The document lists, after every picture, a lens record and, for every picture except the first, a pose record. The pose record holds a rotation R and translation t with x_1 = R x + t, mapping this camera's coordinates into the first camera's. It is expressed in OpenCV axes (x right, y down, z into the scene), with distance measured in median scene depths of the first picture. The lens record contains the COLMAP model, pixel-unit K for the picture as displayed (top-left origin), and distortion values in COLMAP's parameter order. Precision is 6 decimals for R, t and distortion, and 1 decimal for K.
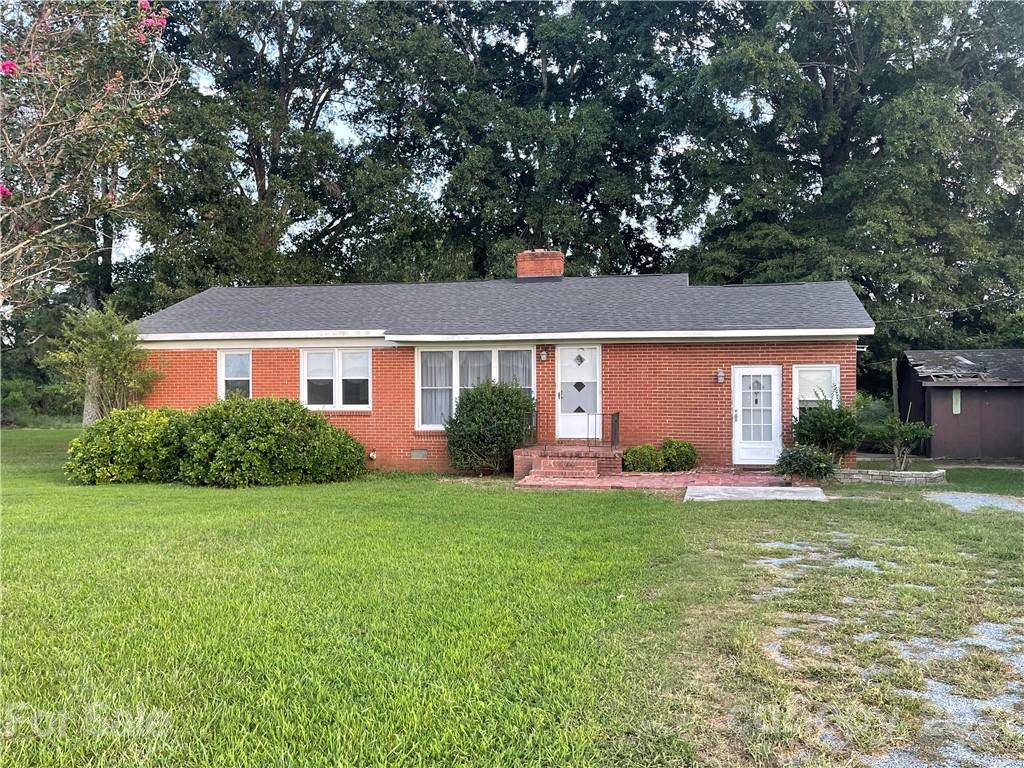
lens RADIAL K [[929.2, 0, 510.6], [0, 929.2, 384.4], [0, 0, 1]] dist [0.055285, -0.056822]
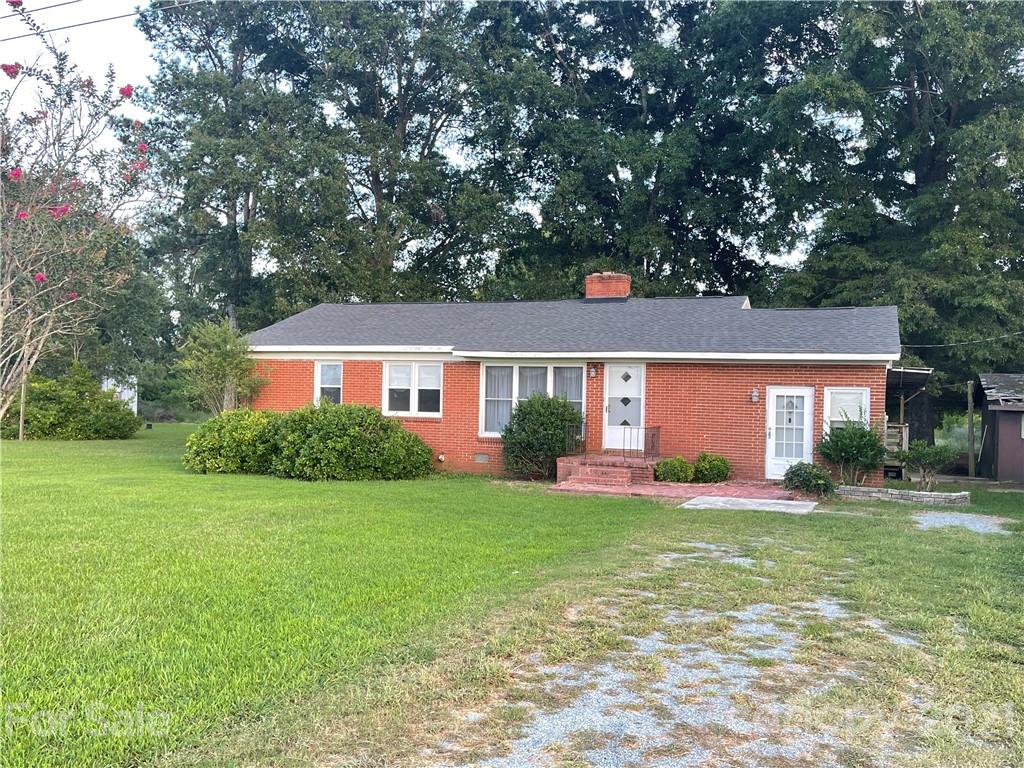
lens RADIAL K [[929.2, 0, 506.1], [0, 929.2, 390.5], [0, 0, 1]] dist [0.055285, -0.056822]
pose [[0.986947, 0.025429, -0.159028, 0.105378], [-0.025483, 0.999674, 0.001701, -0.008680], [0.159019, 0.002374, 0.987273, -0.093158]]
